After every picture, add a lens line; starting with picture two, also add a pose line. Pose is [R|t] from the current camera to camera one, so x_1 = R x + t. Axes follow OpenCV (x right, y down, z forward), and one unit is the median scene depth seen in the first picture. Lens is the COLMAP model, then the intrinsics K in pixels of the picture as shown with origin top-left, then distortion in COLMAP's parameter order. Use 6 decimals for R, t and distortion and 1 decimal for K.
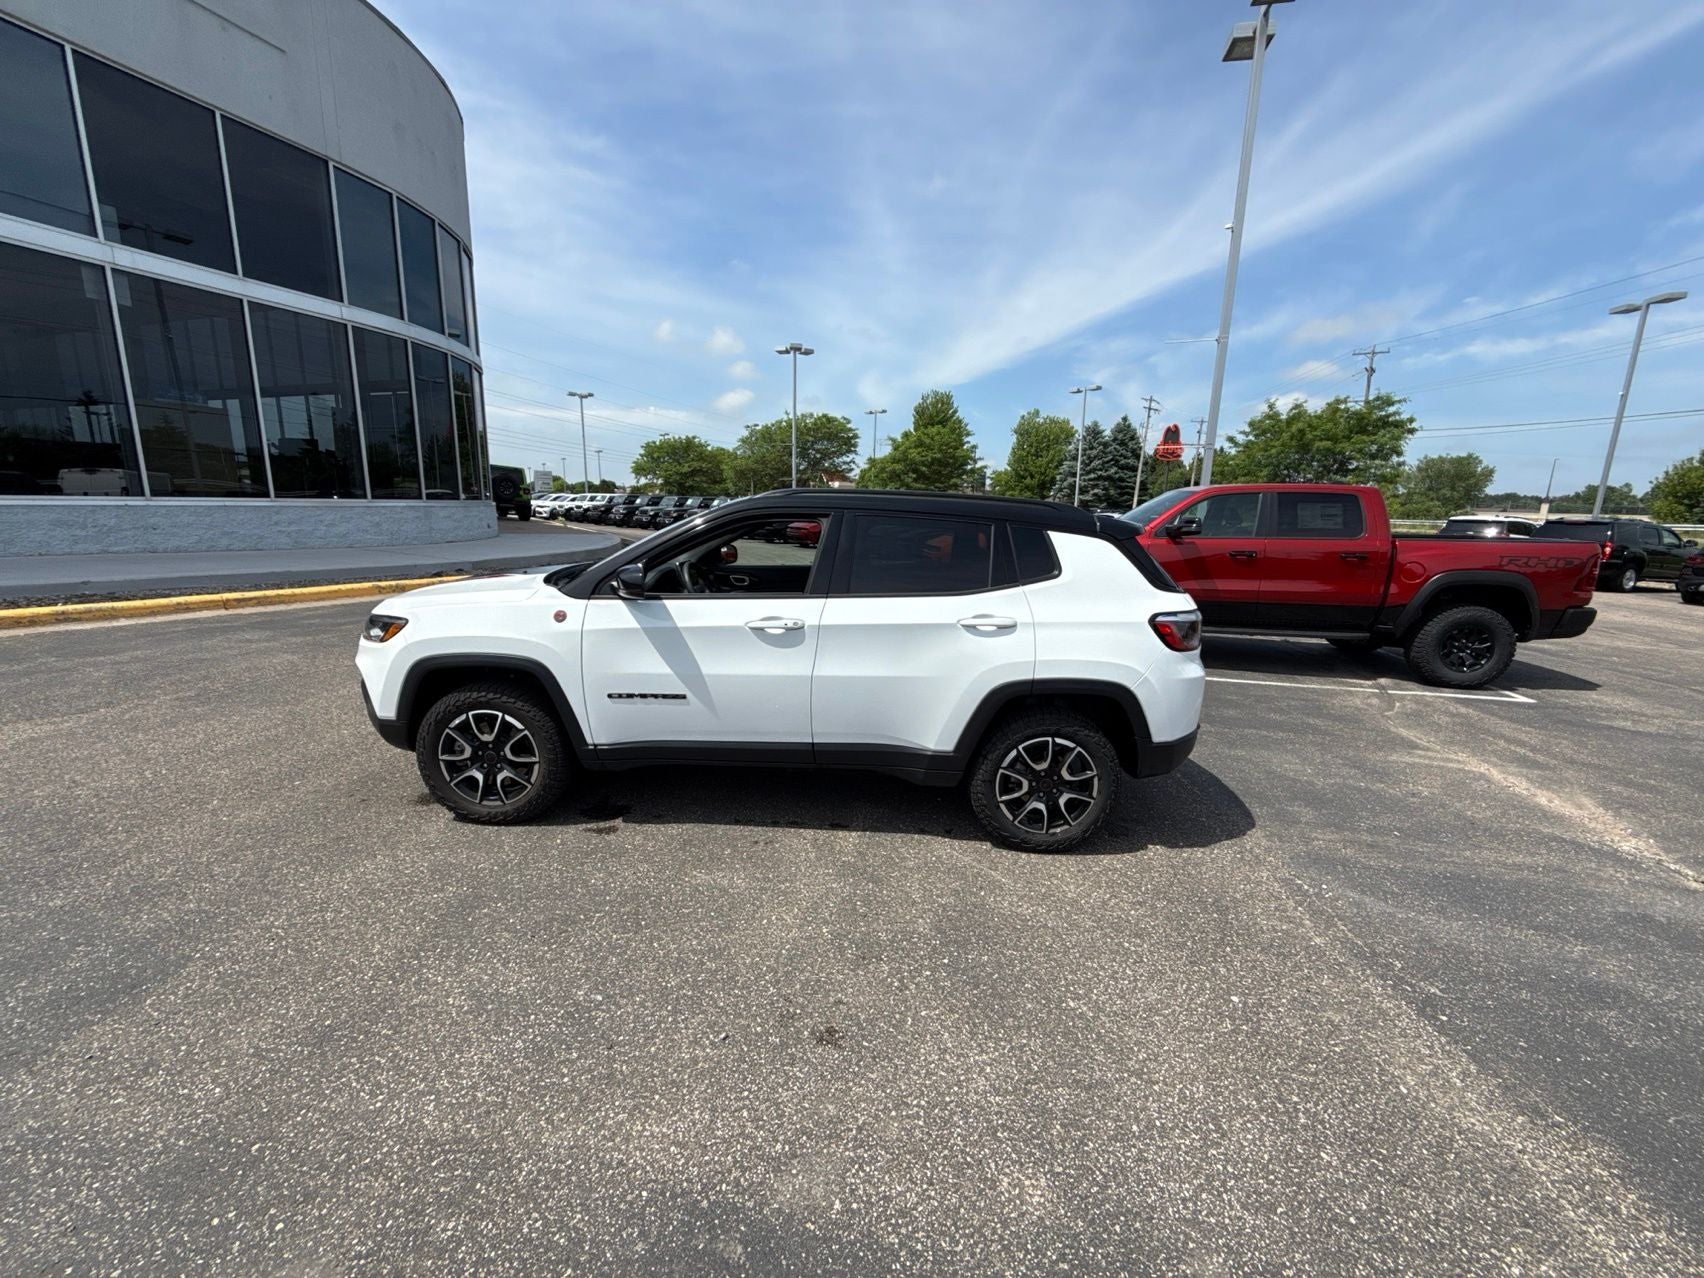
lens RADIAL K [[672.4, 0, 854.7], [0, 672.4, 641.7], [0, 0, 1]] dist [0.002199, 0.000126]
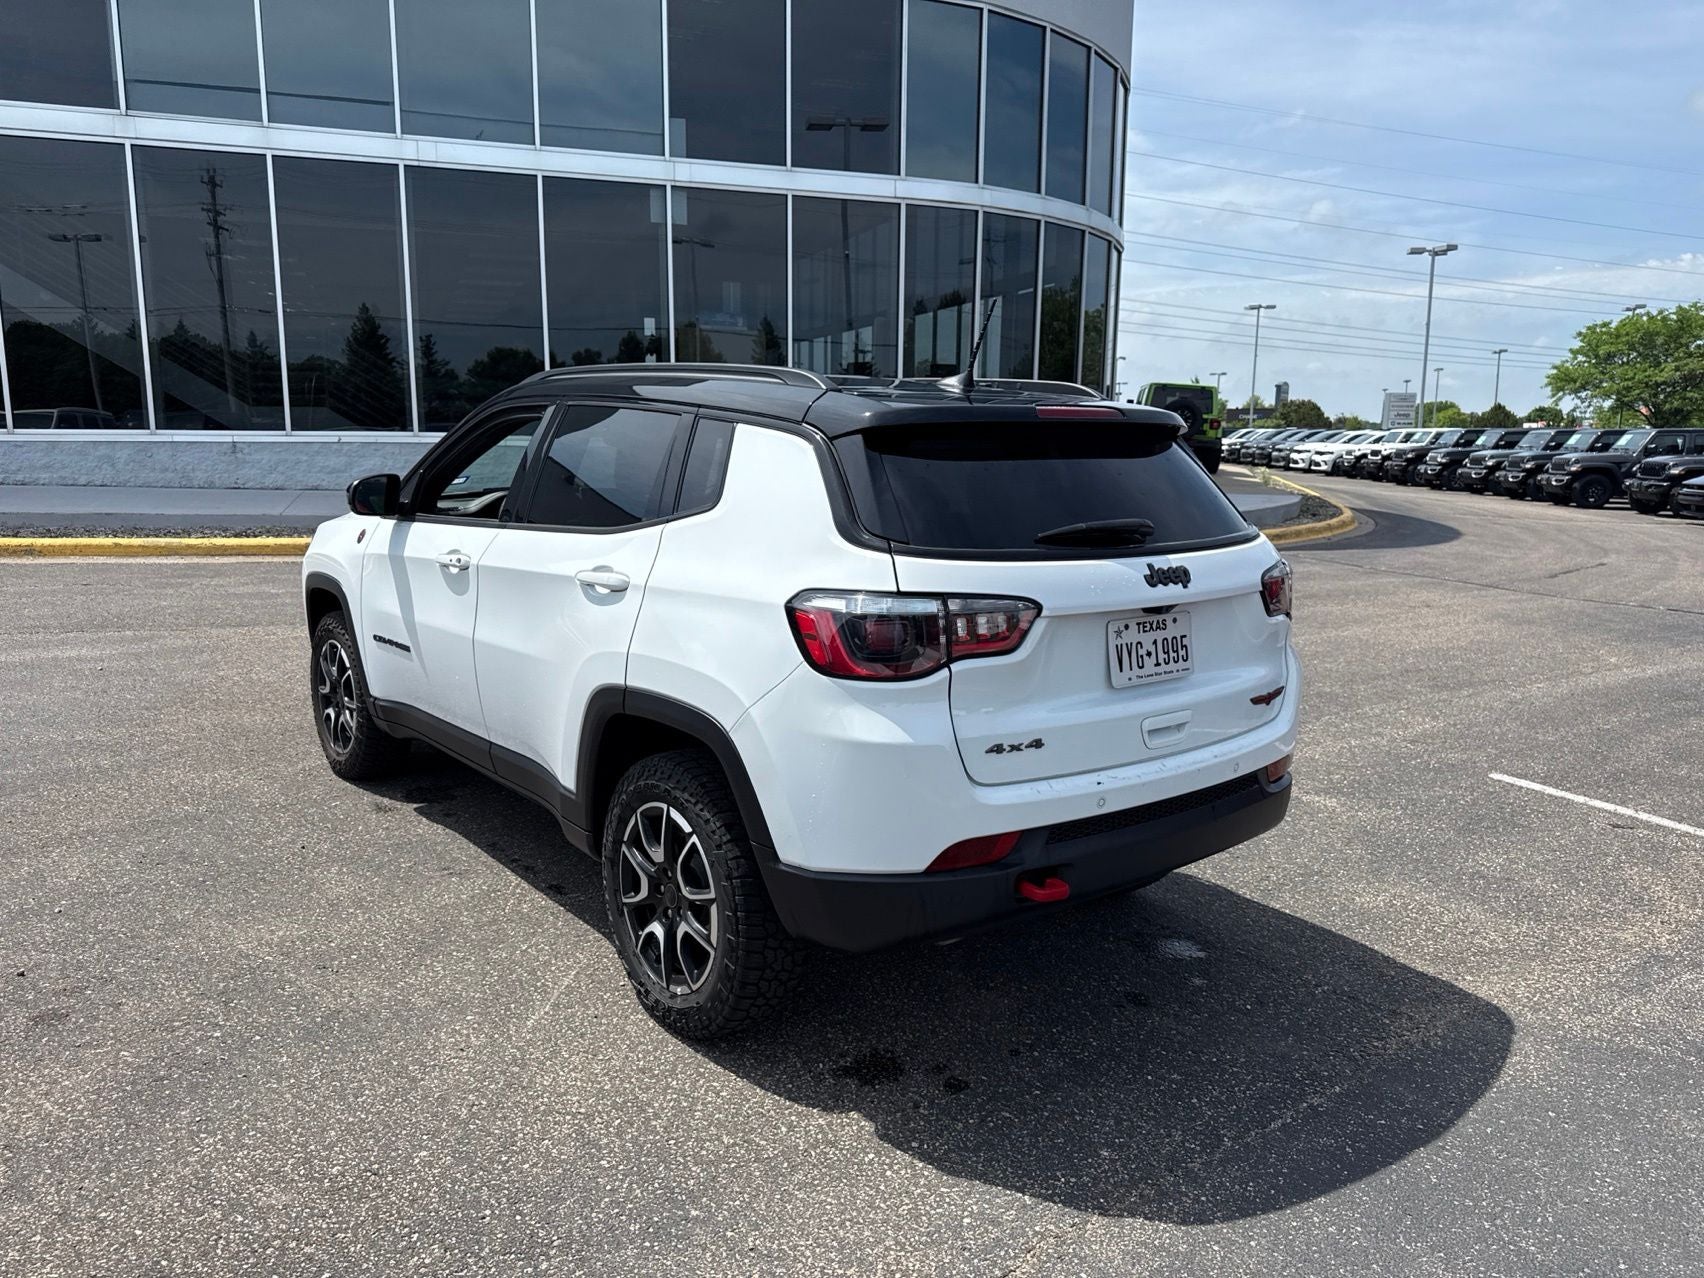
lens RADIAL K [[1204.7, 0, 842.5], [0, 1204.7, 638.9], [0, 0, 1]] dist [0.040486, -0.042733]
pose [[0.647928, 0.110091, -0.753703, 0.493906], [-0.147391, 0.988919, 0.017742, -0.011854], [0.747305, 0.099593, 0.656975, 0.209364]]
